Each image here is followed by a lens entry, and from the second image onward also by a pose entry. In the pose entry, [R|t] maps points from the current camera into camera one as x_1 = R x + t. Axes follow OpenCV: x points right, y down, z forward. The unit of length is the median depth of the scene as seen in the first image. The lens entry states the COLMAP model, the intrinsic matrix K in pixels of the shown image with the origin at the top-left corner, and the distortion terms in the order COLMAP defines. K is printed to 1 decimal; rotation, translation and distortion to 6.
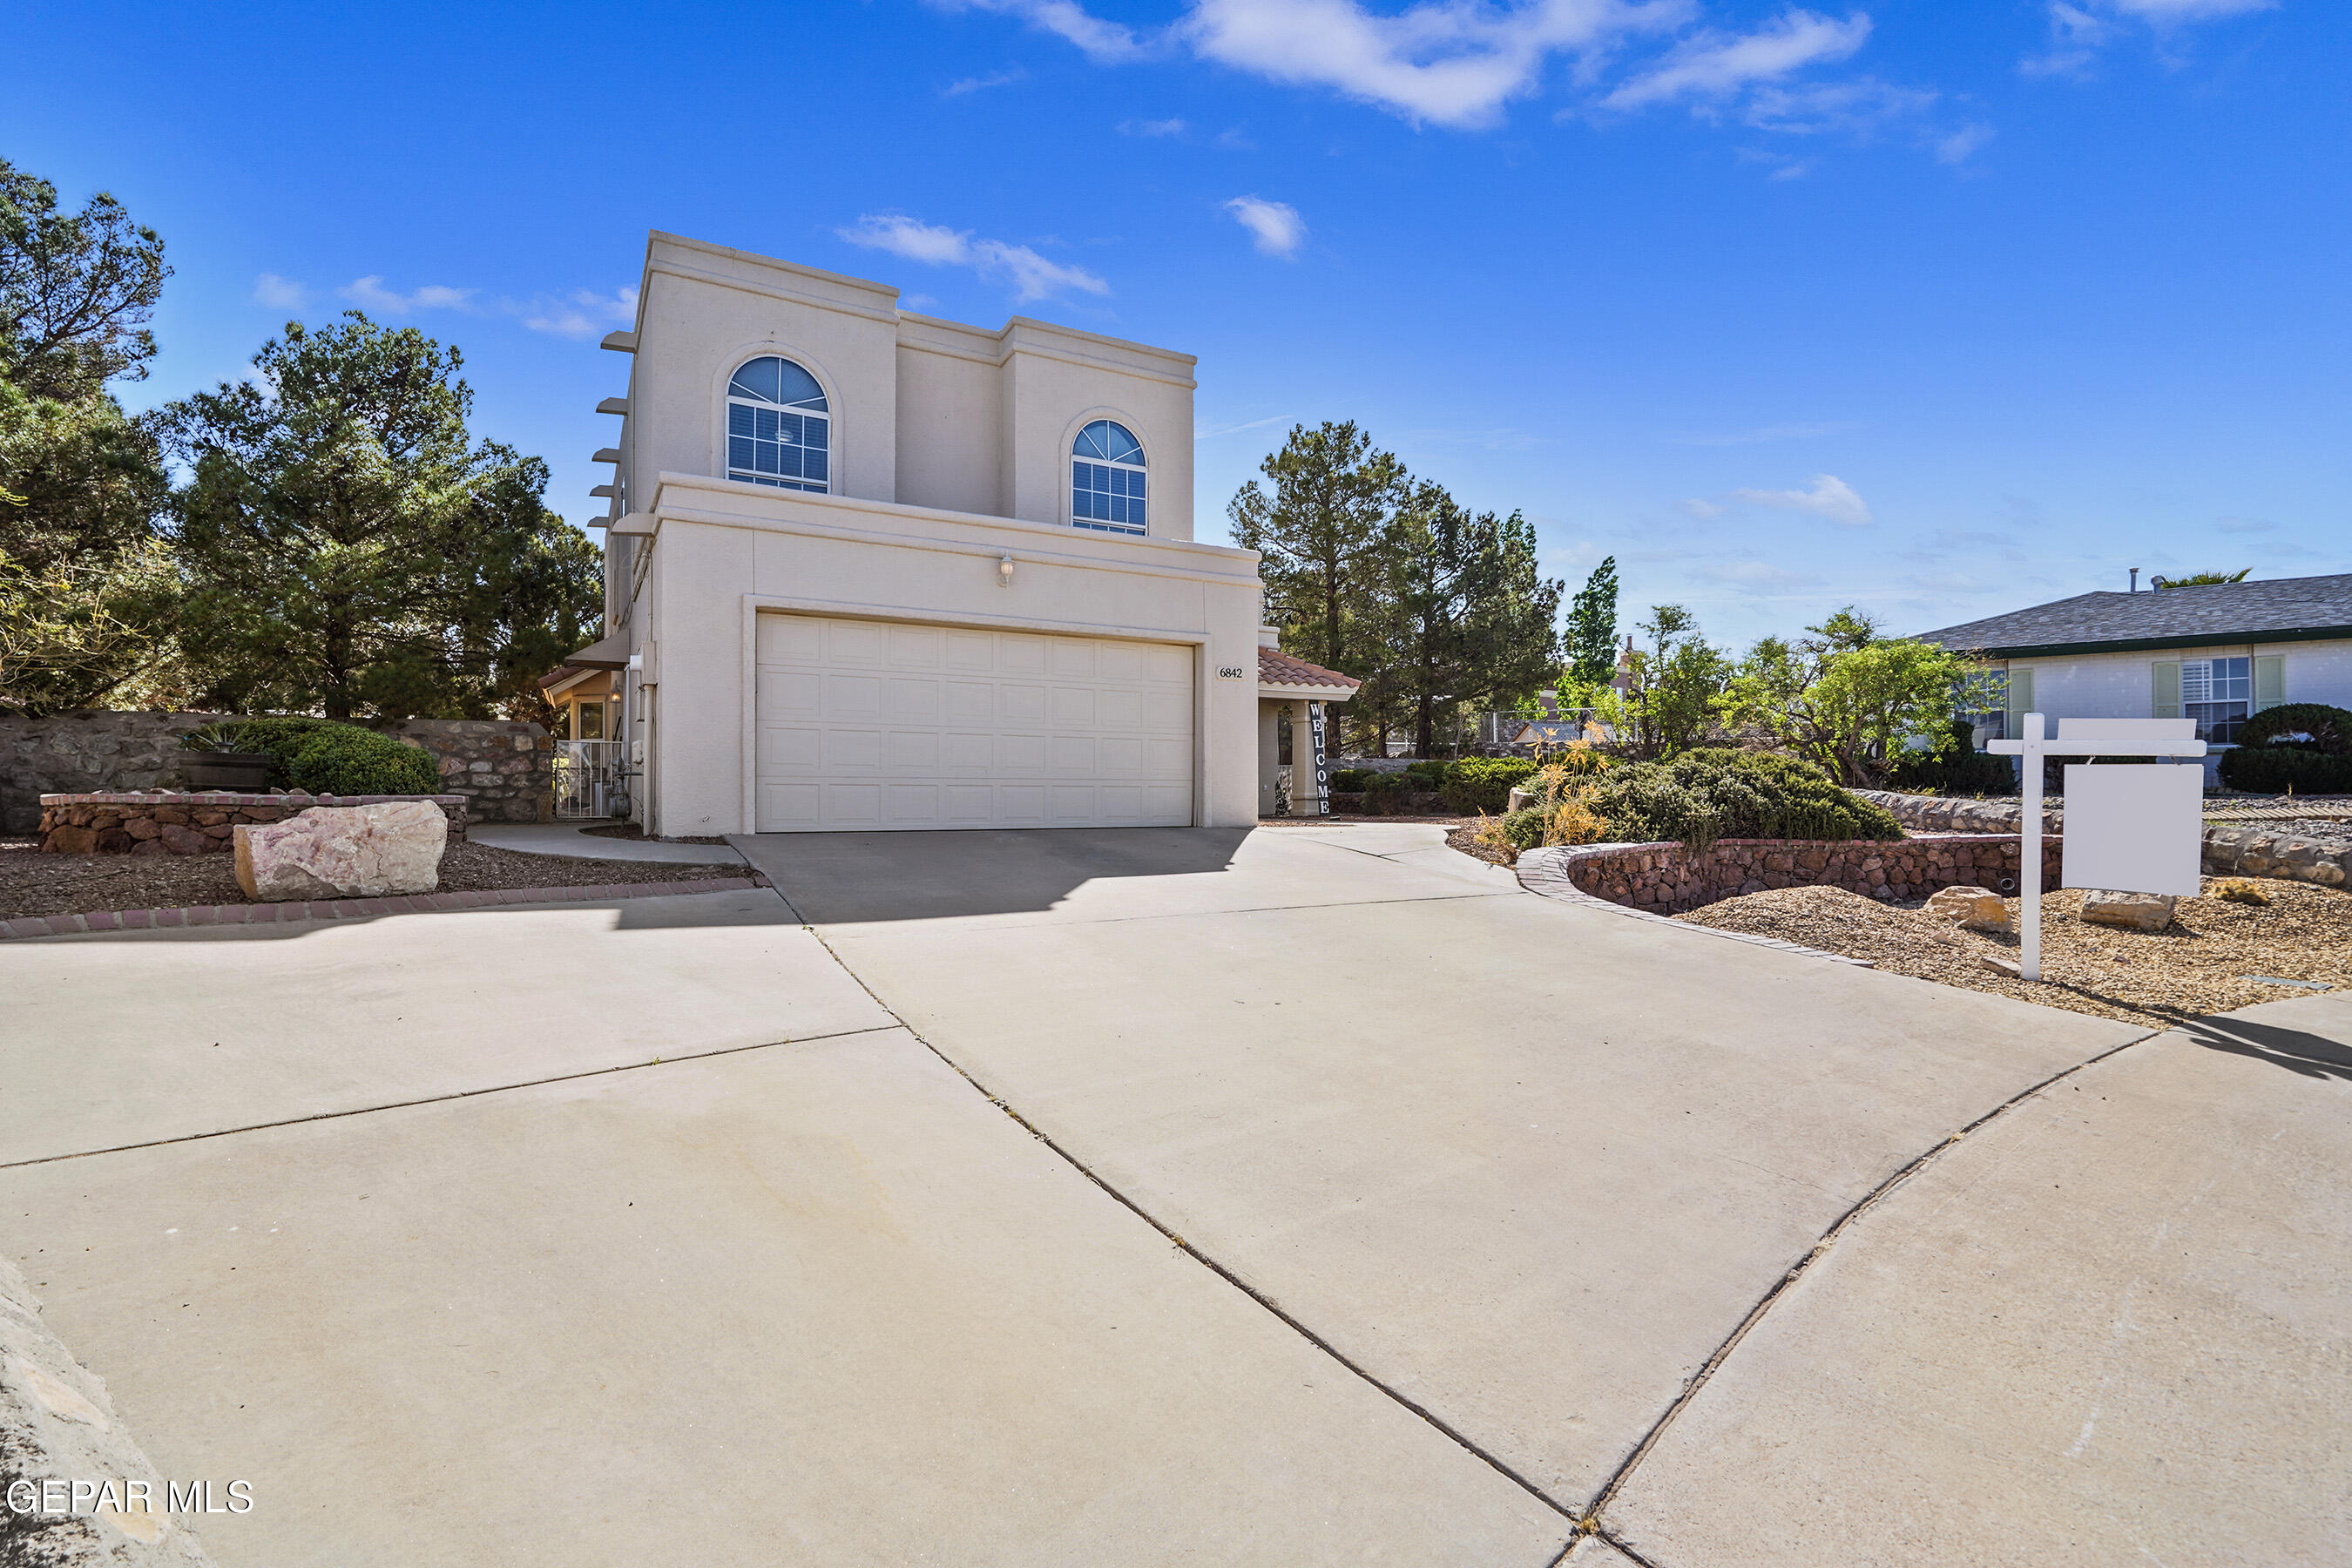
lens RADIAL K [[1077.7, 0, 1169.0], [0, 1077.7, 787.7], [0, 0, 1]] dist [-0.001665, 0.001017]
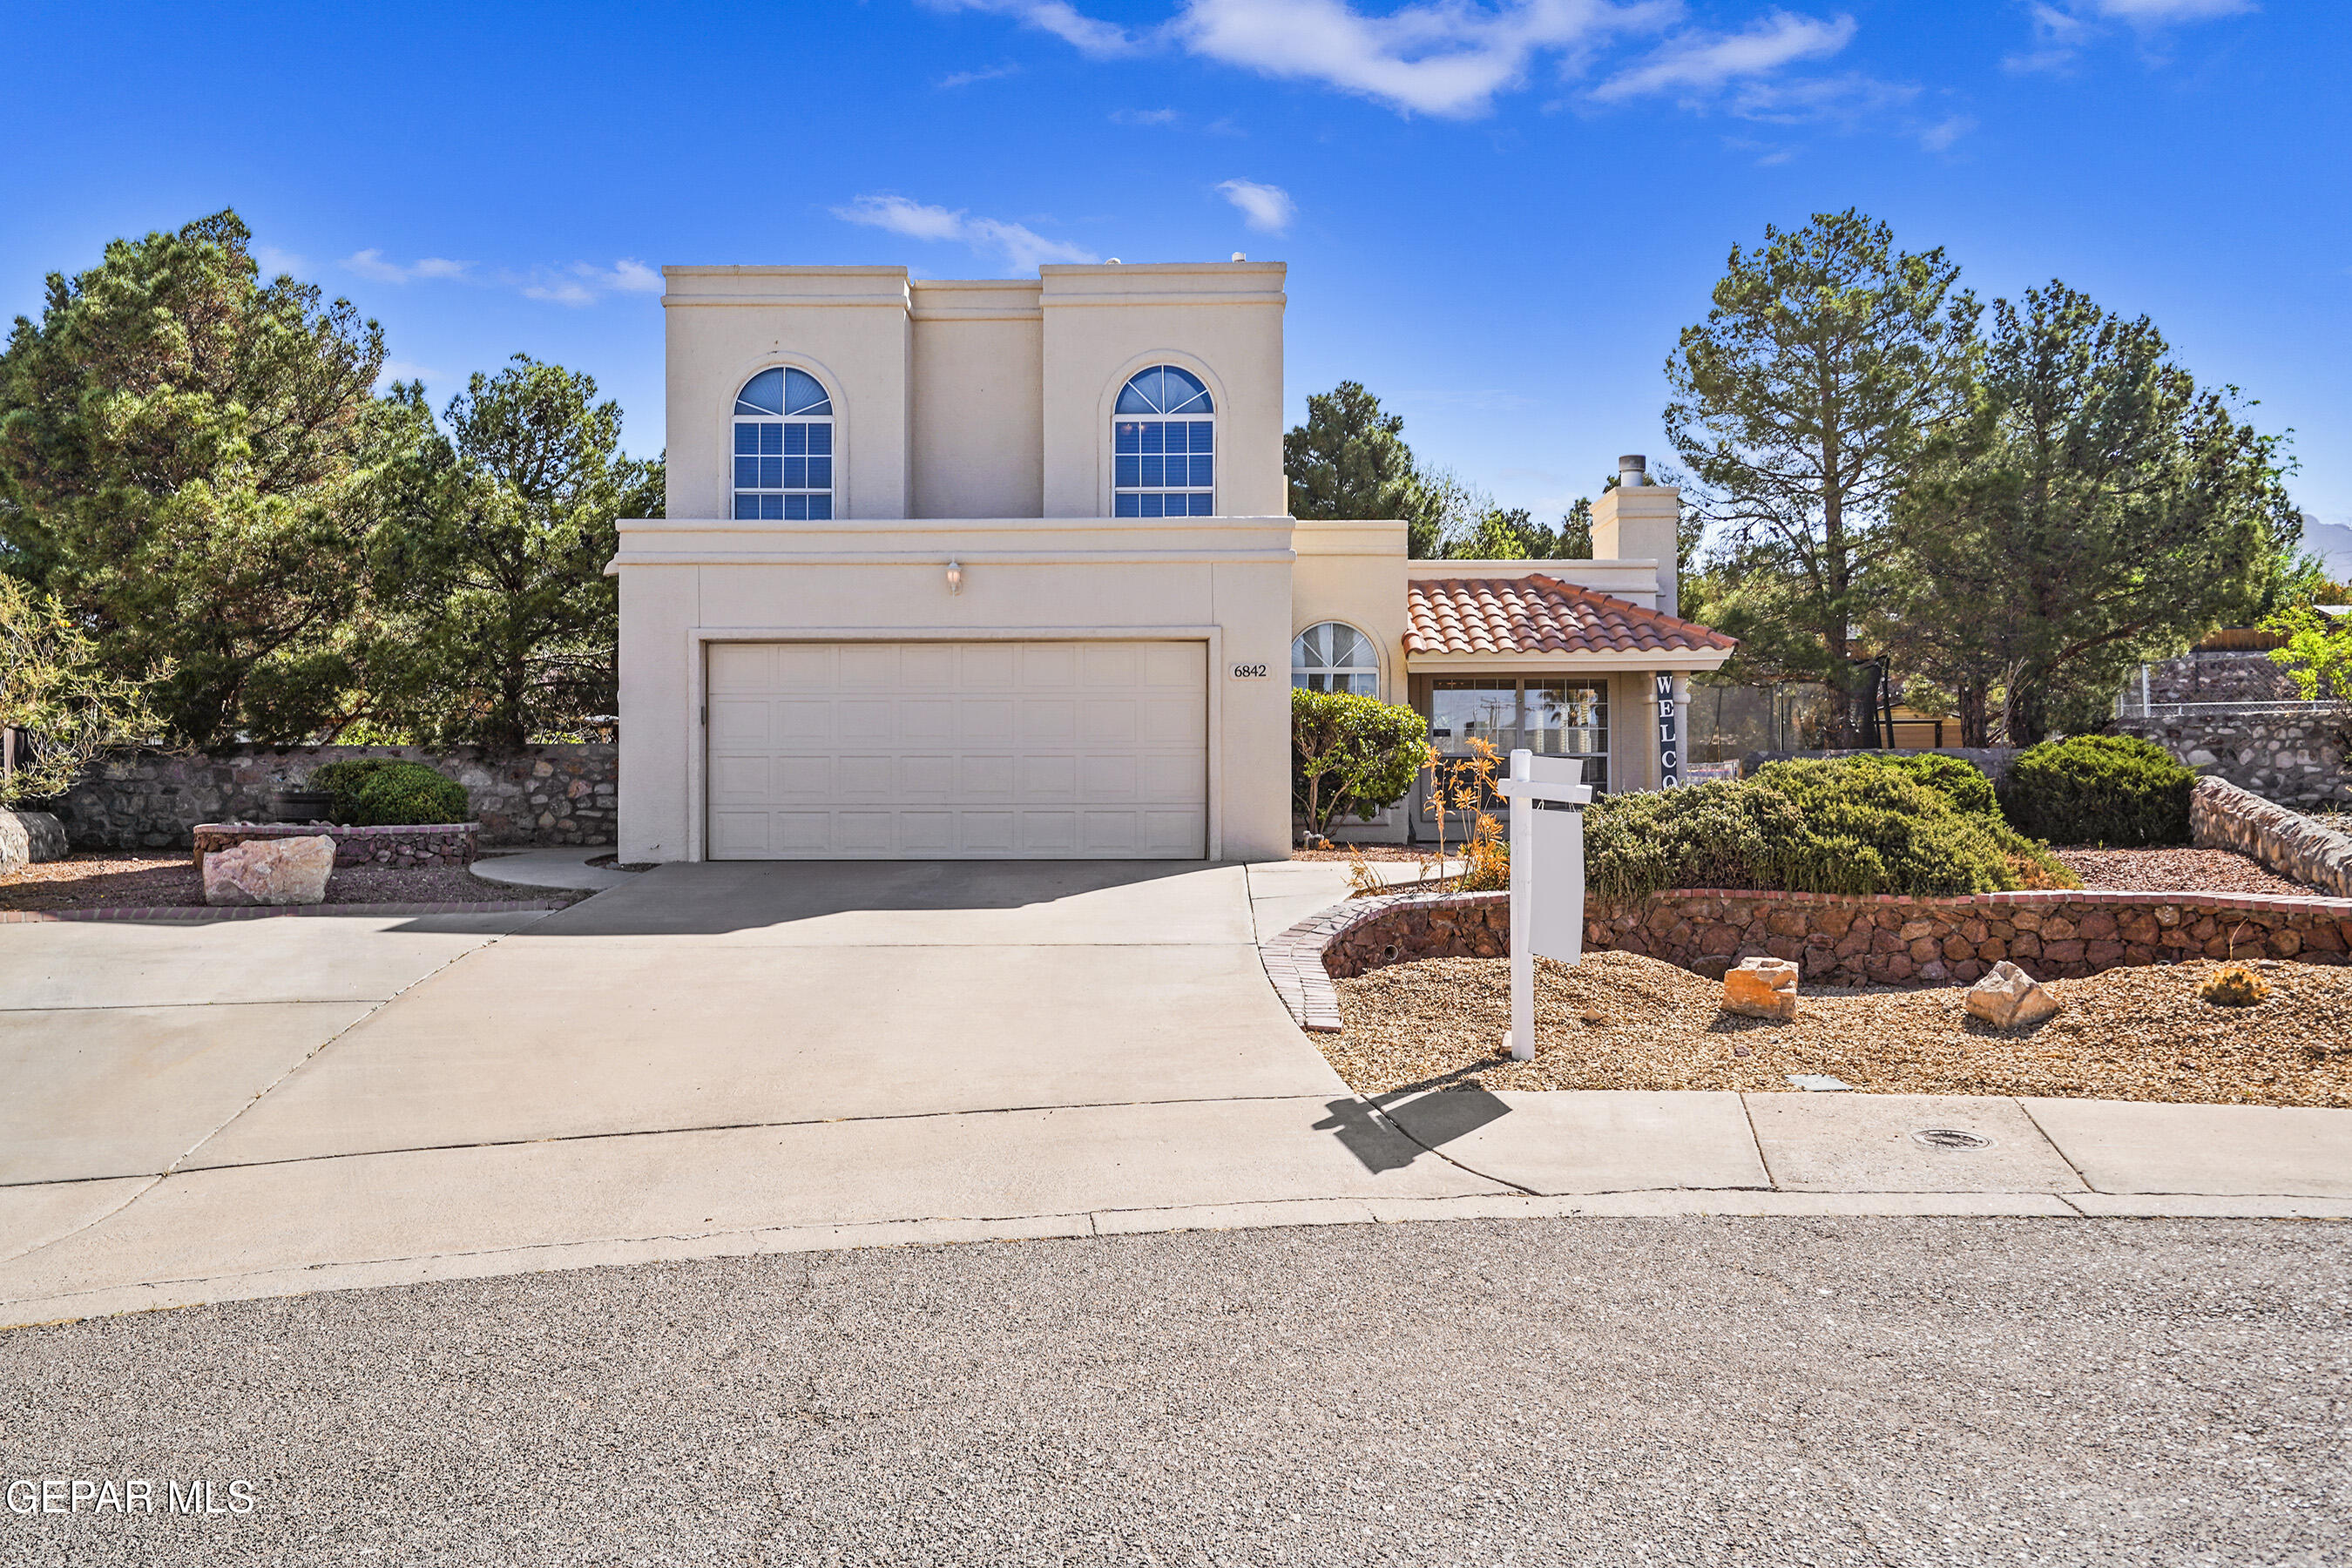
lens RADIAL K [[1761.6, 0, 1181.5], [0, 1761.6, 793.4], [0, 0, 1]] dist [0.003914, 0.000976]
pose [[0.867494, -0.002558, -0.497441, 0.742189], [0.007716, 0.999936, 0.008314, -0.027823], [0.497388, -0.011050, 0.867458, -0.200164]]
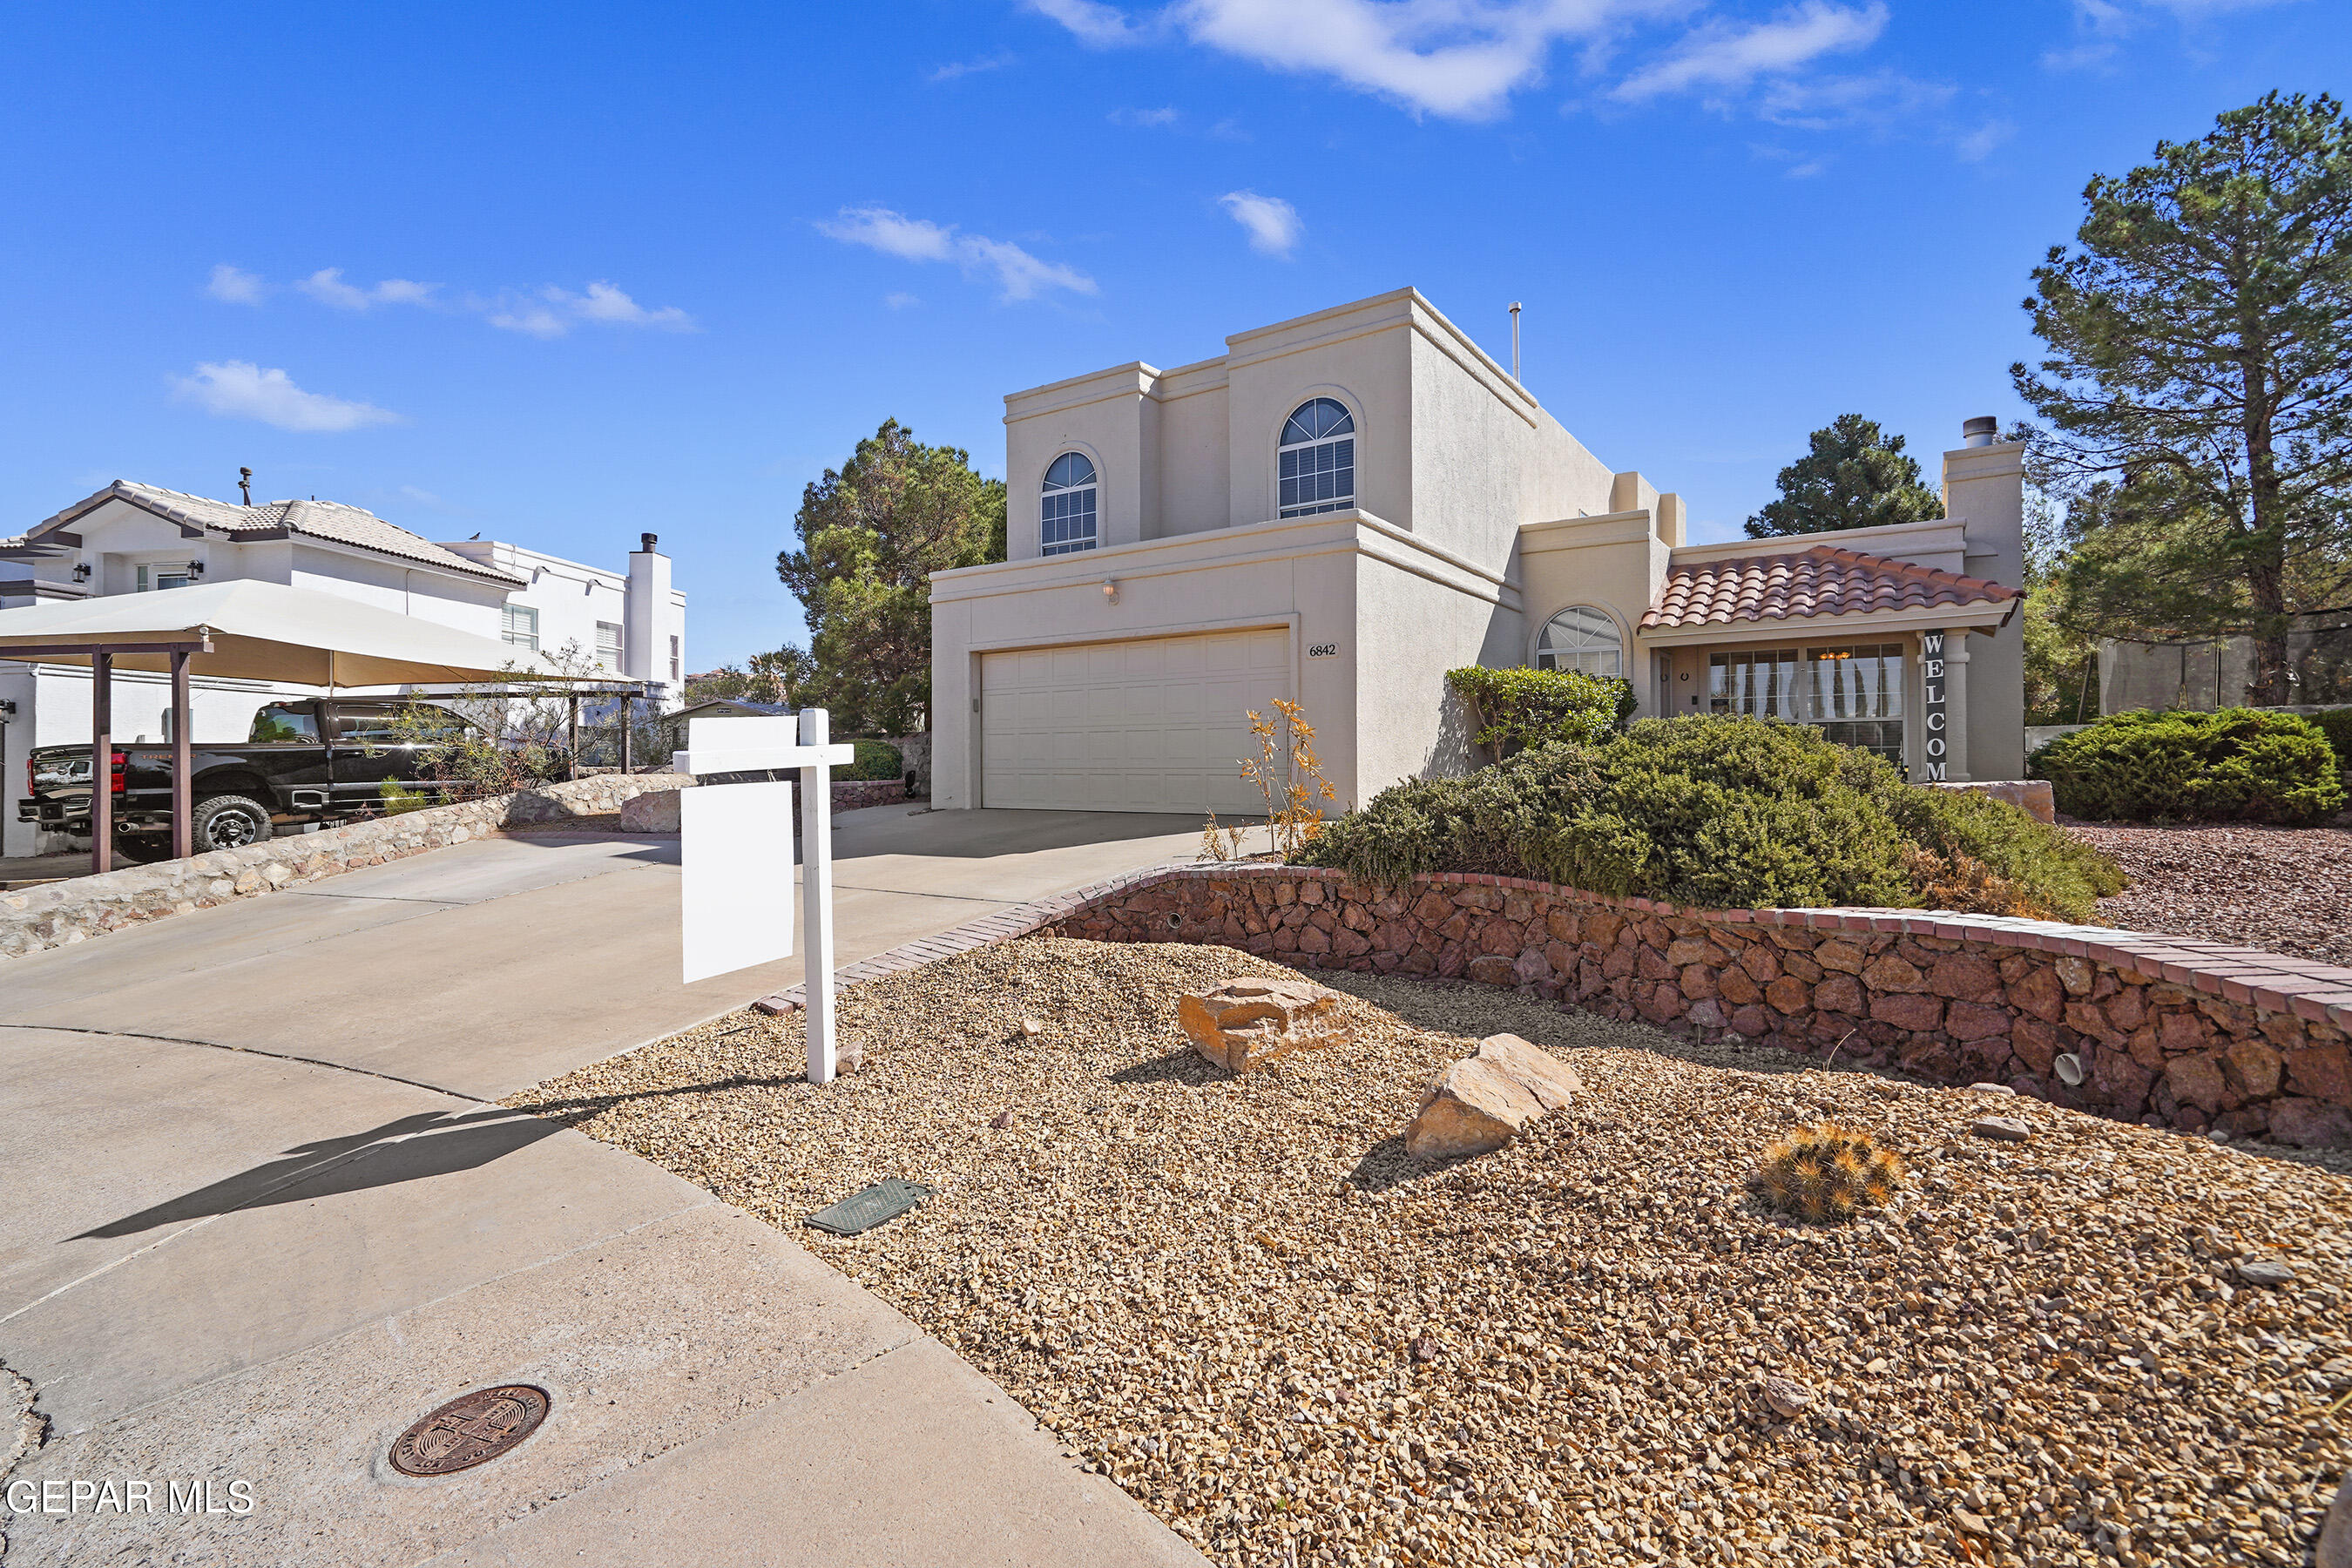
lens RADIAL K [[1077.7, 0, 1183.4], [0, 1077.7, 763.0], [0, 0, 1]] dist [-0.001665, 0.001017]
pose [[0.441223, -0.002706, -0.897393, 0.908499], [0.014713, 0.999883, 0.004219, -0.018174], [0.897277, -0.015065, 0.441211, 0.537965]]
